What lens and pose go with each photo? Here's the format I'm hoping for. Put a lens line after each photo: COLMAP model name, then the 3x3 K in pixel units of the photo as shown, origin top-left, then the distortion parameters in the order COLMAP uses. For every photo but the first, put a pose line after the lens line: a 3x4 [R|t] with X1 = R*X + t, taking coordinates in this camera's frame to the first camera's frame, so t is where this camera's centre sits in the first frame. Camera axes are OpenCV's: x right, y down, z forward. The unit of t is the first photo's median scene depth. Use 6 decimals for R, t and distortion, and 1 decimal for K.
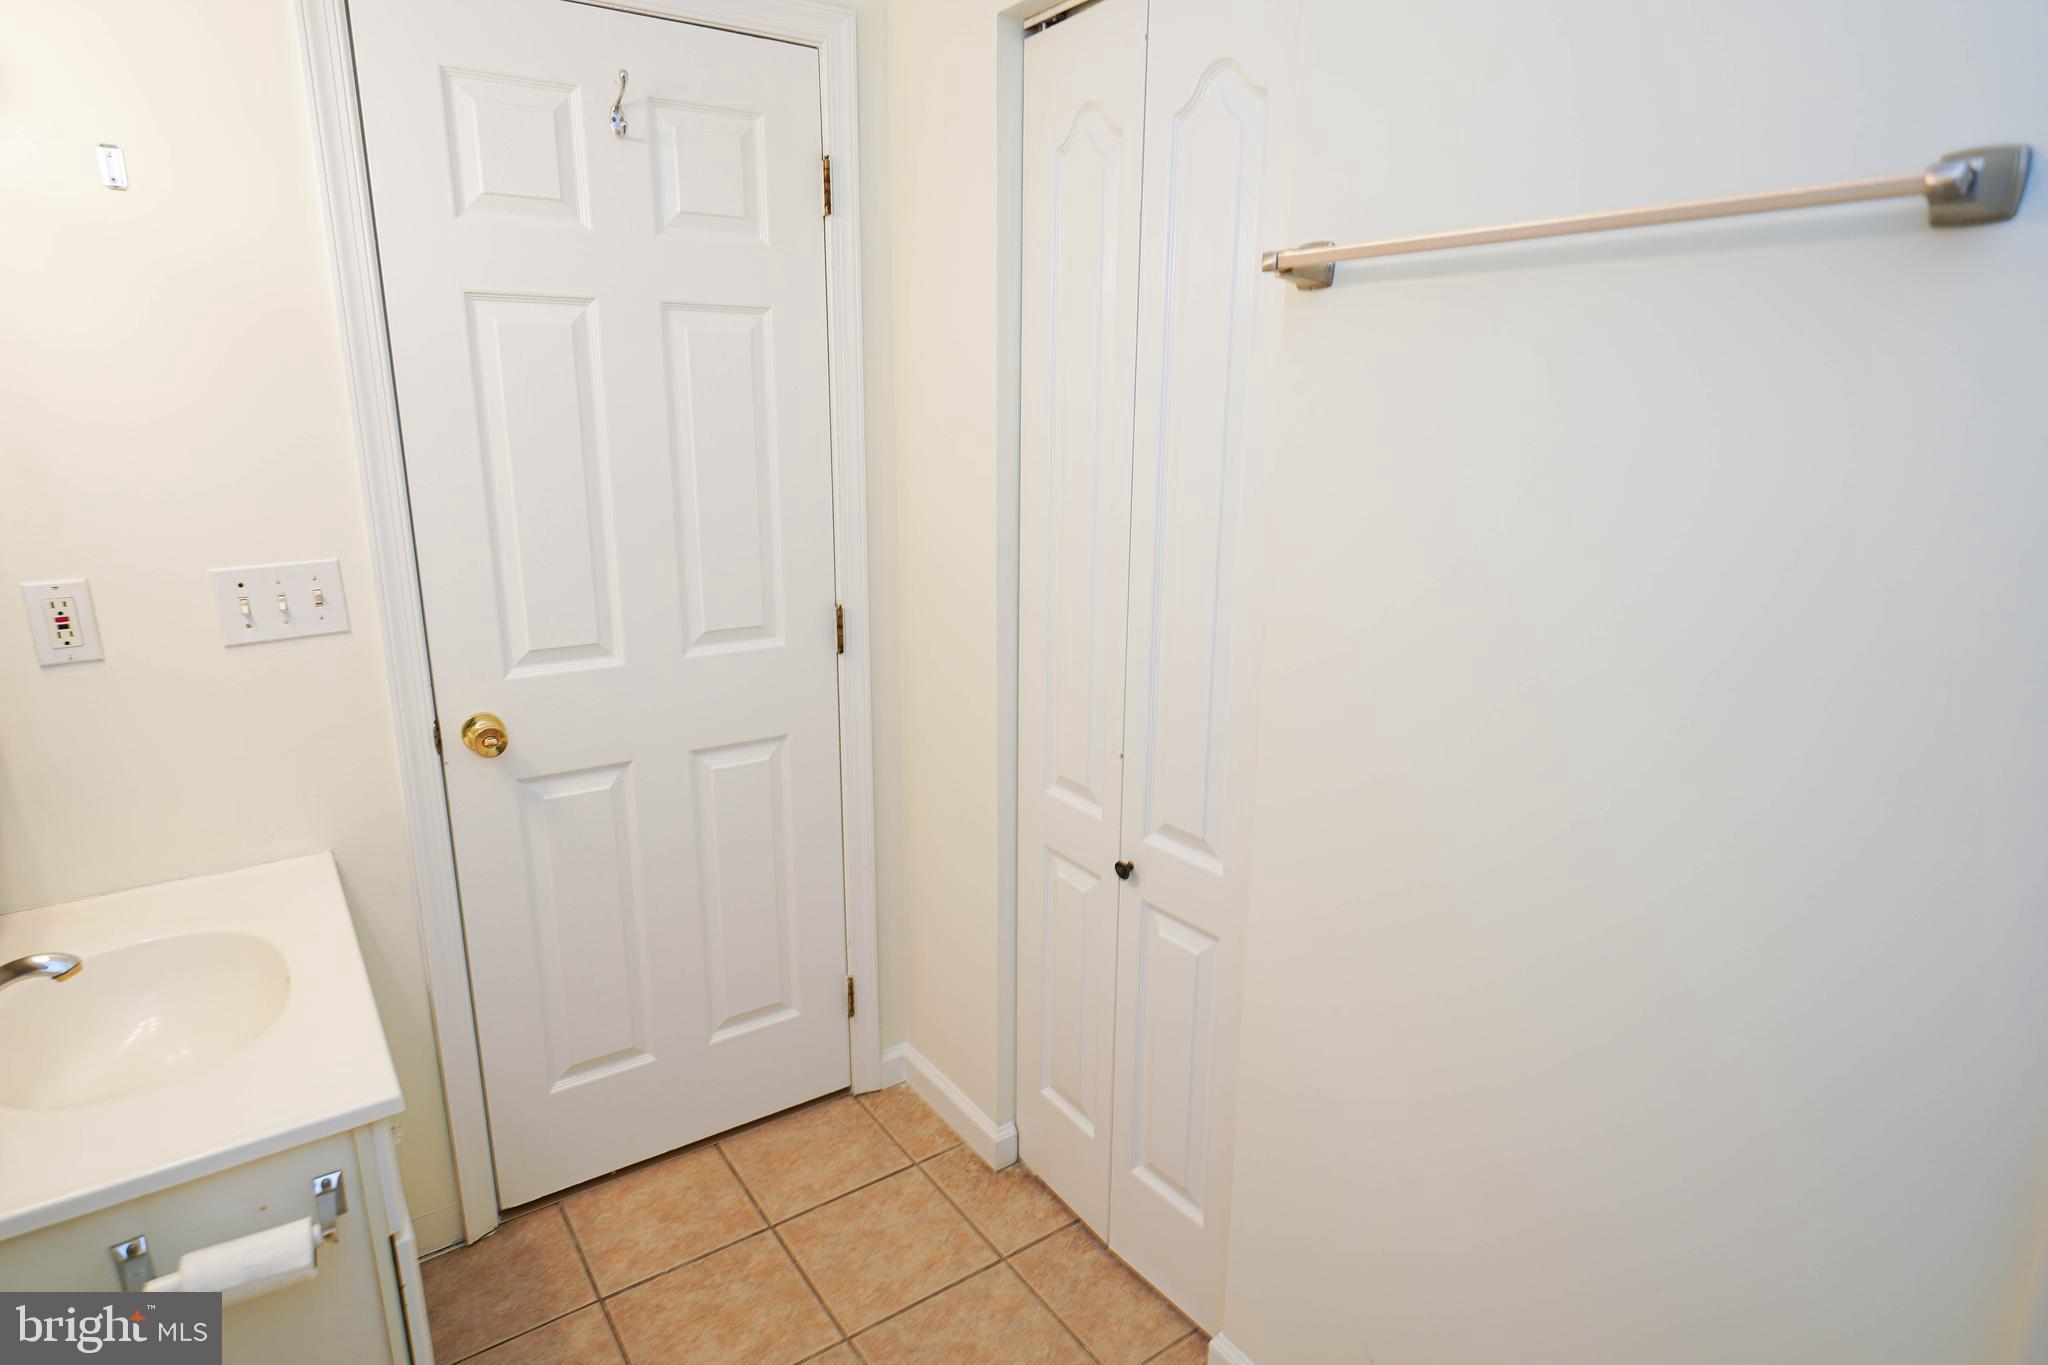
lens RADIAL K [[1114.4, 0, 1012.3], [0, 1114.4, 686.0], [0, 0, 1]] dist [-0.006776, 0.000648]
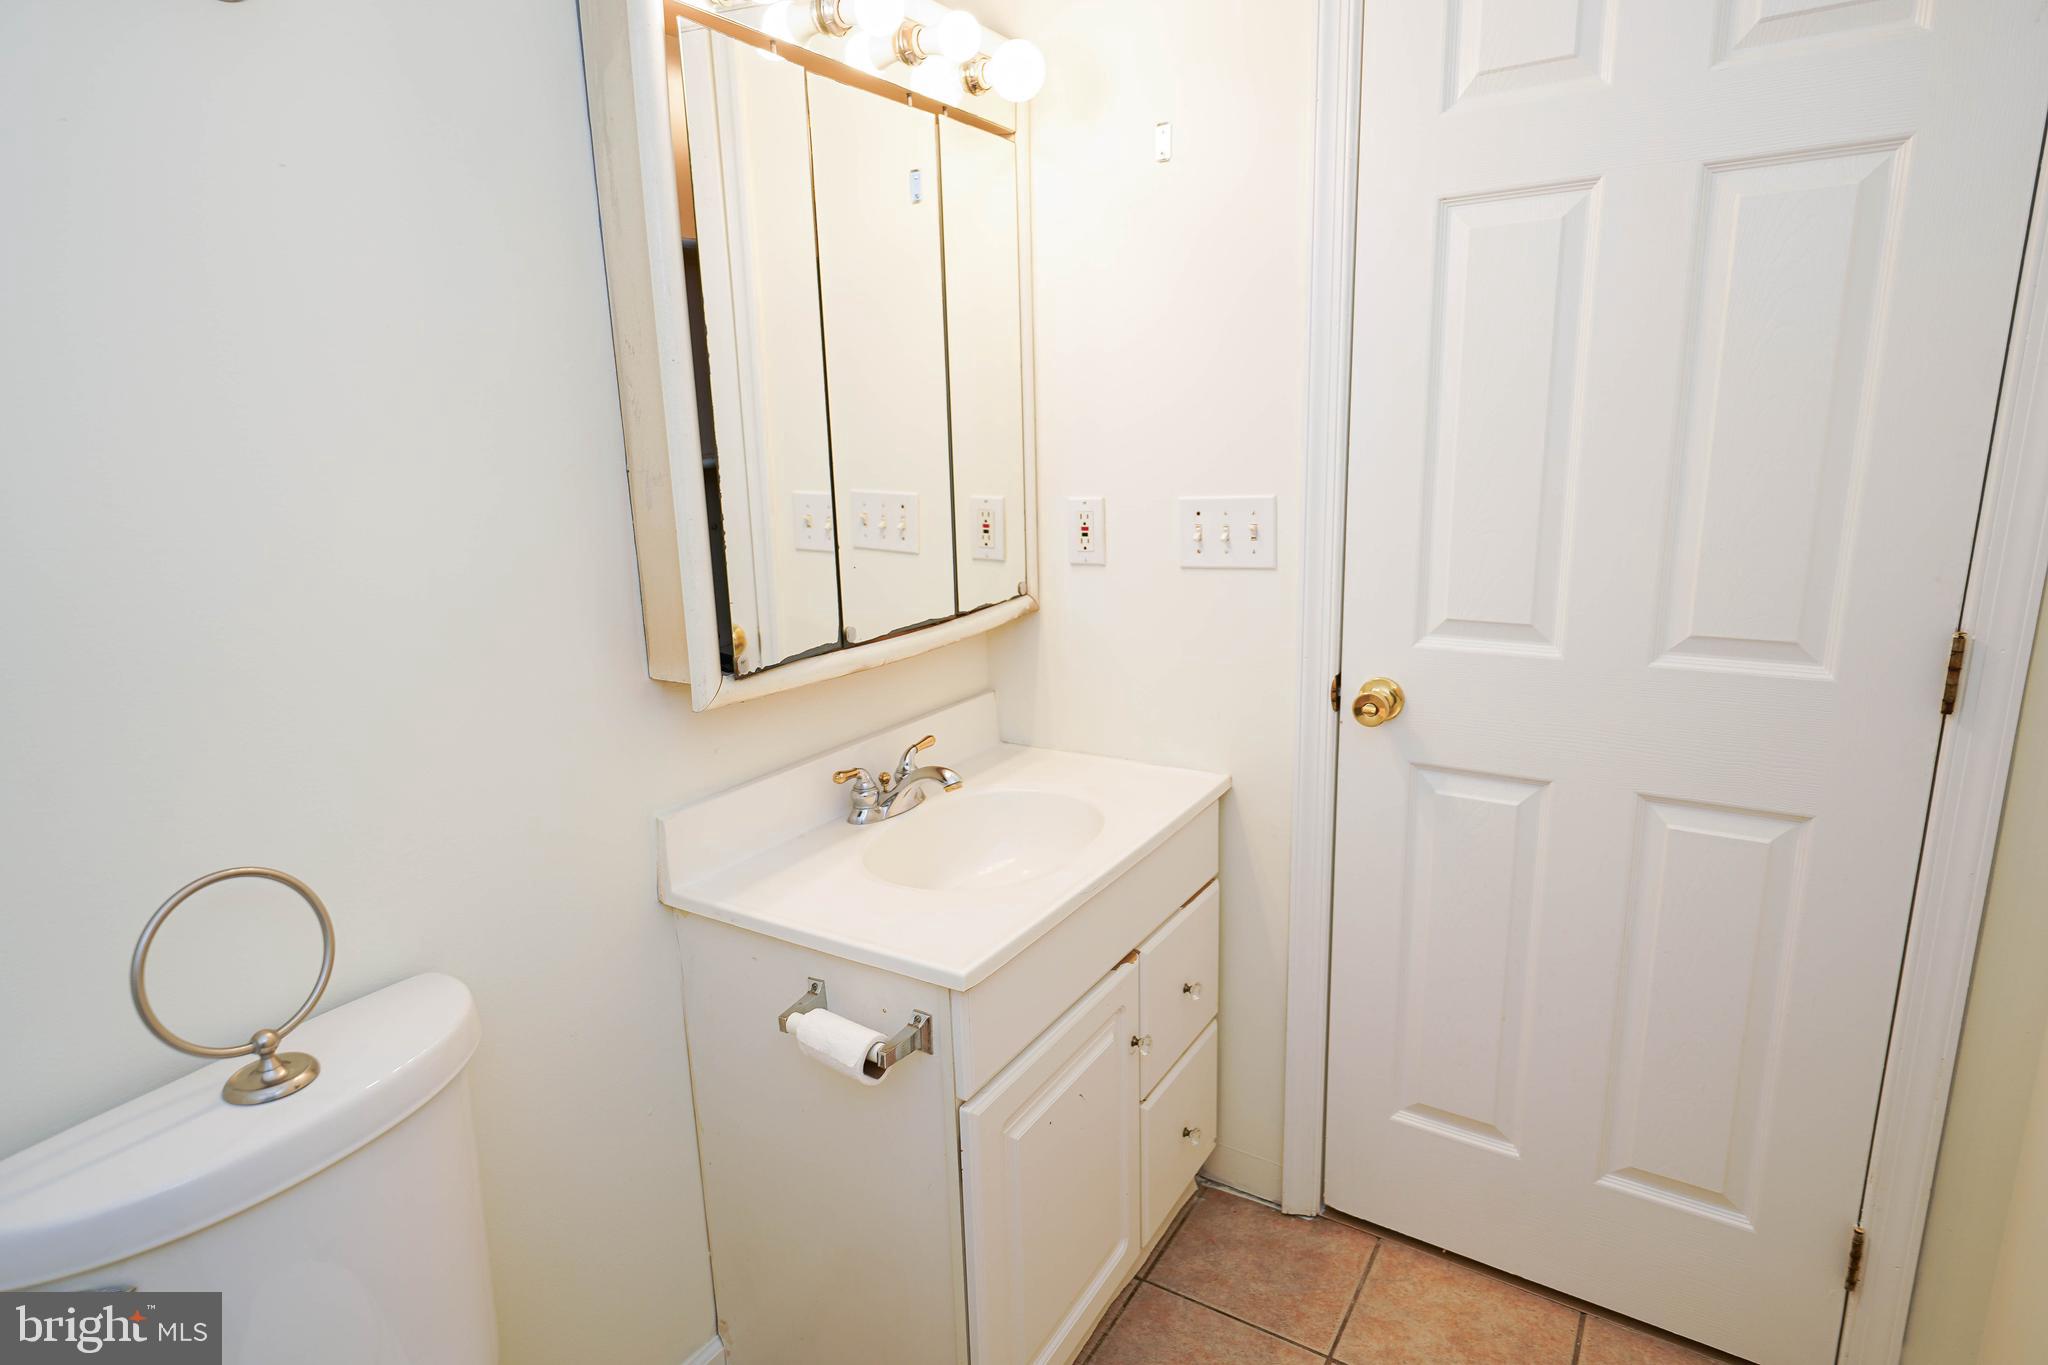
lens RADIAL K [[1114.4, 0, 1011.5], [0, 1114.4, 682.9], [0, 0, 1]] dist [-0.006776, 0.000648]
pose [[0.364706, 0.196760, -0.910096, 0.223428], [-0.189633, 0.972629, 0.134287, -0.034000], [0.911608, 0.123609, 0.392036, 0.352538]]
